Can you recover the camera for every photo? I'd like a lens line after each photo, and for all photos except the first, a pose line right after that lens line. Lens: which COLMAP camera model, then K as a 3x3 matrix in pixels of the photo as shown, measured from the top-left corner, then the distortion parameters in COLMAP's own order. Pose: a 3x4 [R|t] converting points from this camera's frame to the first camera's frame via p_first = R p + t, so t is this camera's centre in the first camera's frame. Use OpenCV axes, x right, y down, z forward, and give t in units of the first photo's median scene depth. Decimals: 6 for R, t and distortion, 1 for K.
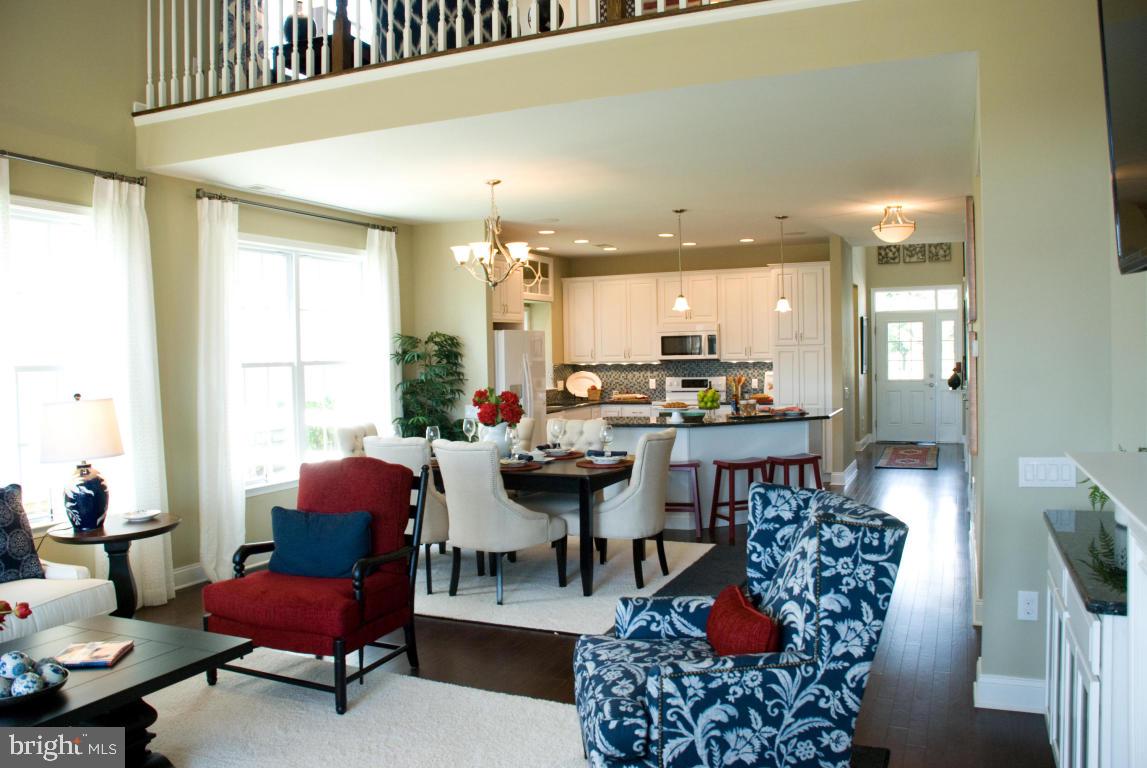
lens RADIAL K [[889.1, 0, 573.5], [0, 889.1, 383.8], [0, 0, 1]] dist [-0.093667, 0.024540]
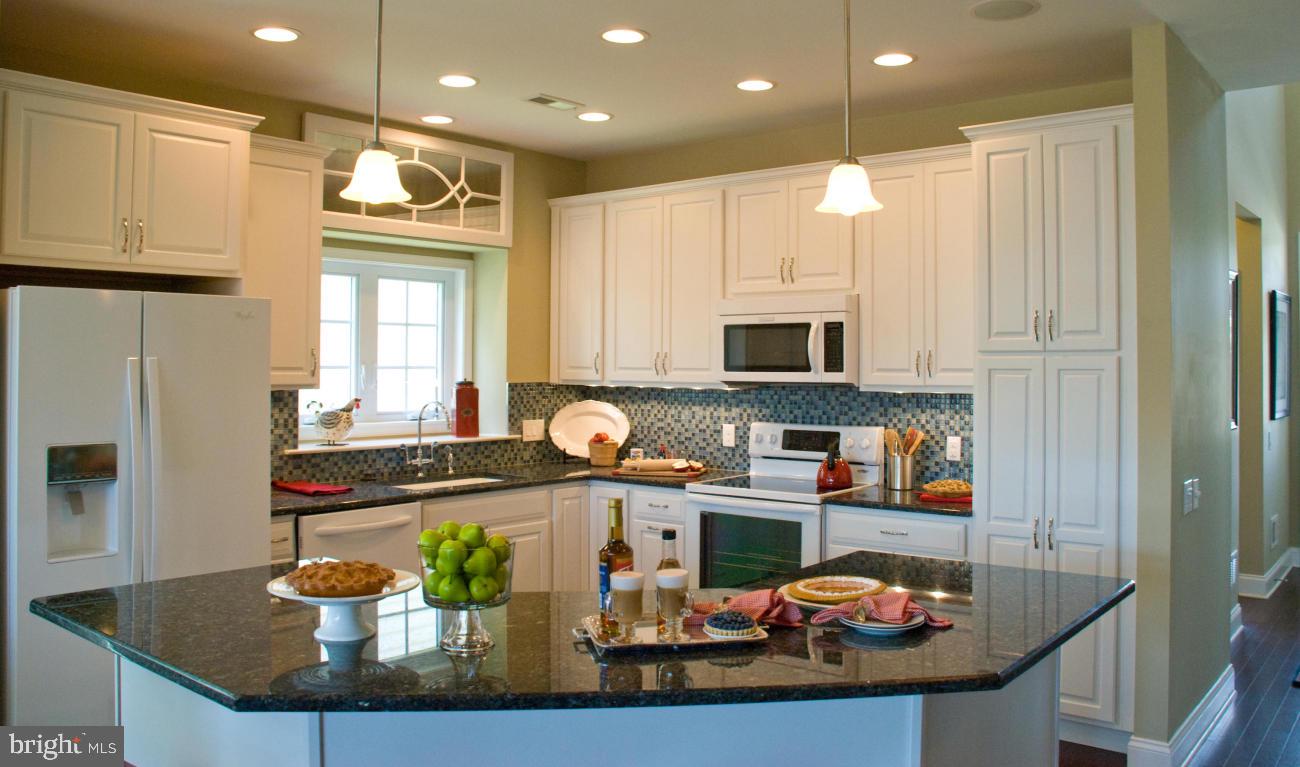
lens RADIAL K [[1038.2, 0, 650.0], [0, 1038.2, 370.1], [0, 0, 1]] dist [-0.034570, 0.003106]
pose [[0.968010, 0.025407, -0.249620, 0.182222], [-0.031674, 0.999275, -0.021121, -0.020385], [0.248903, 0.028352, 0.968113, 0.505947]]
